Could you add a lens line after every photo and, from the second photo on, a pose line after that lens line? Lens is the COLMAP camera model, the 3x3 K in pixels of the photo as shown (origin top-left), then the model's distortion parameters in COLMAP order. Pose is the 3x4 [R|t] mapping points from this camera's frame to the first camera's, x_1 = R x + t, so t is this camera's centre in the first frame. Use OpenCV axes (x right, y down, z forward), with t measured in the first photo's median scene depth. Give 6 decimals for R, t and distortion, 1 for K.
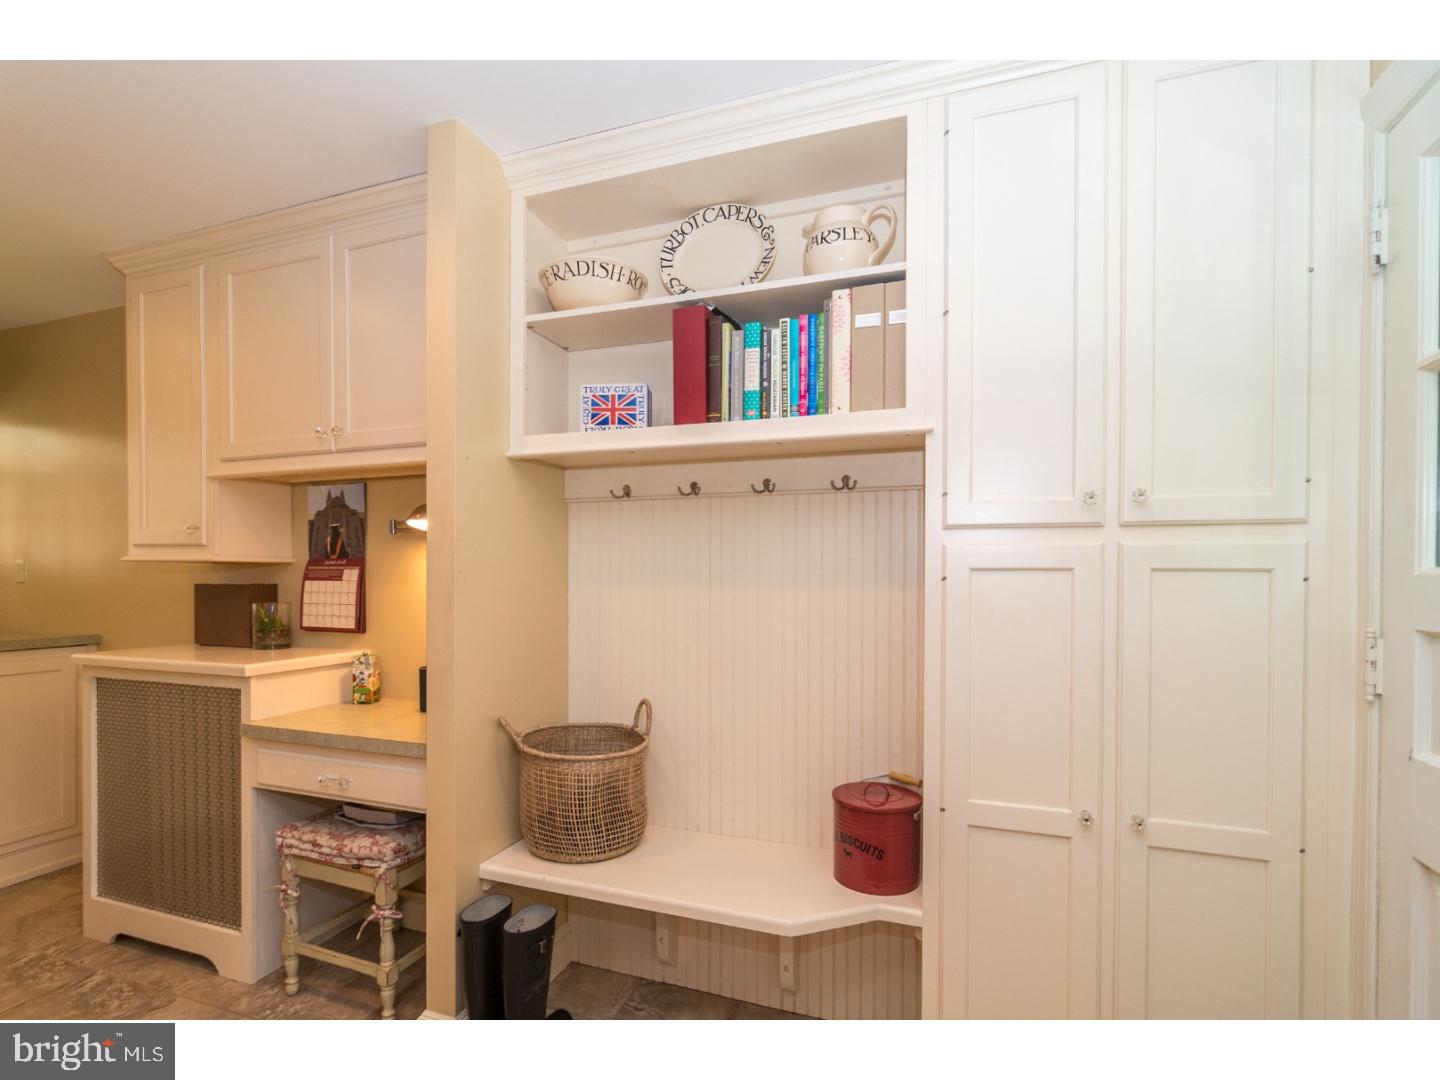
lens RADIAL K [[697.0, 0, 729.0], [0, 697.0, 585.3], [0, 0, 1]] dist [-0.010382, 0.003784]
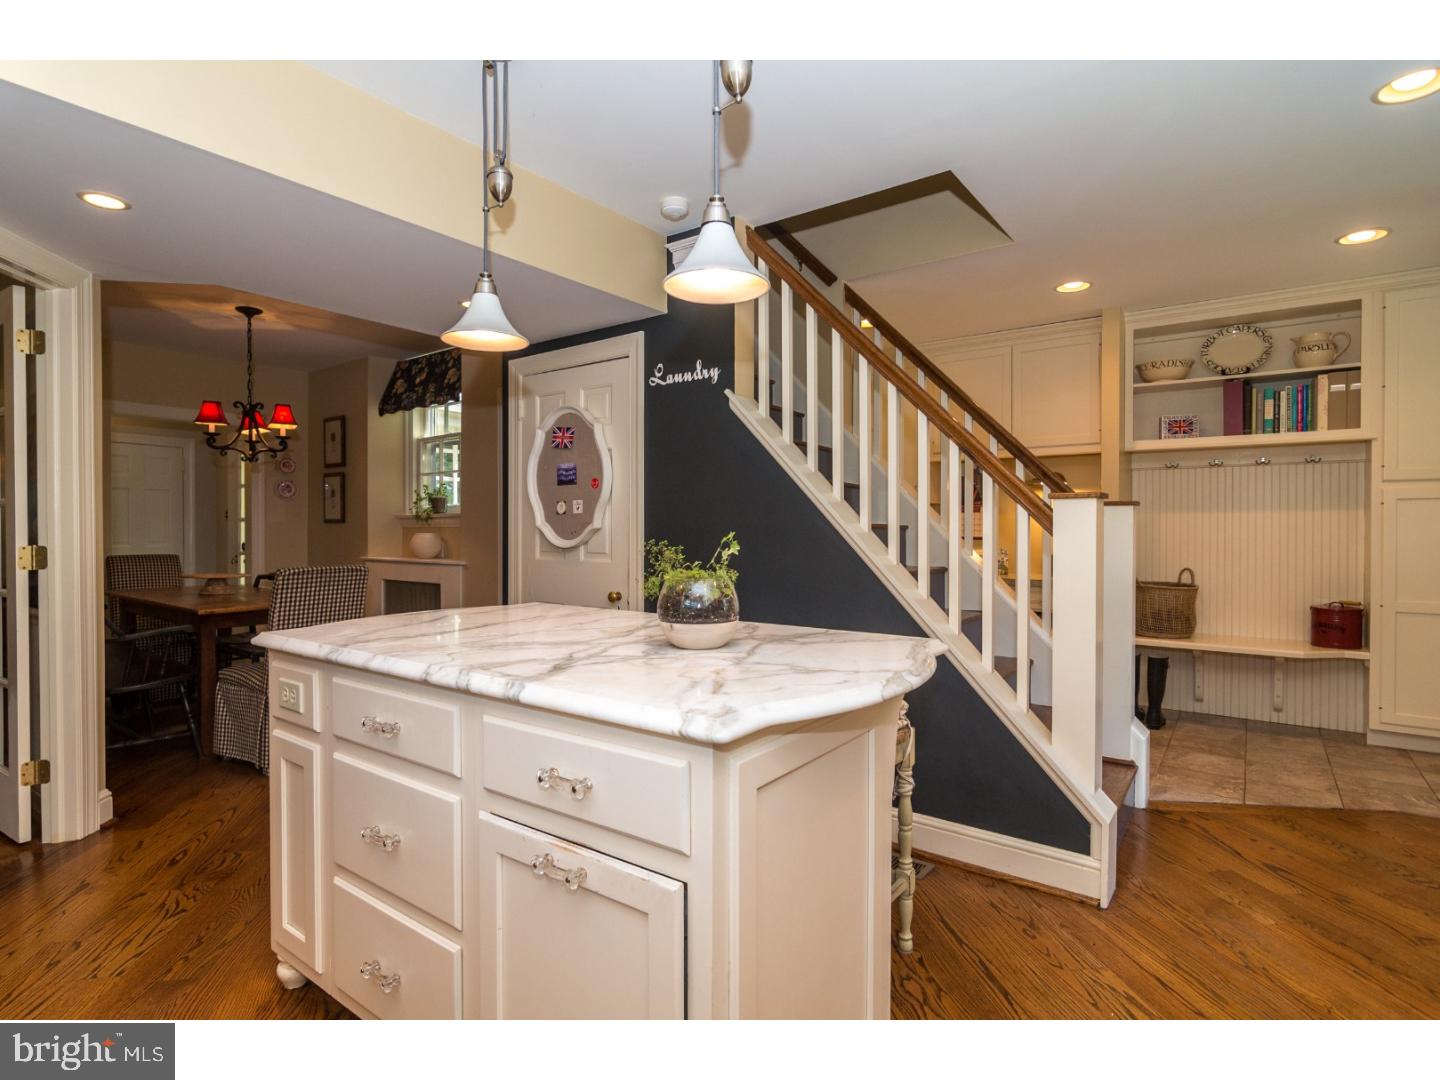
lens RADIAL K [[746.4, 0, 720.0], [0, 746.4, 530.9], [0, 0, 1]] dist [0.004408, 0.001413]
pose [[0.955185, -0.000486, -0.296008, -0.918564], [-0.000581, 0.999994, -0.003516, 0.079238], [0.296007, 0.003530, 0.955179, -1.753234]]
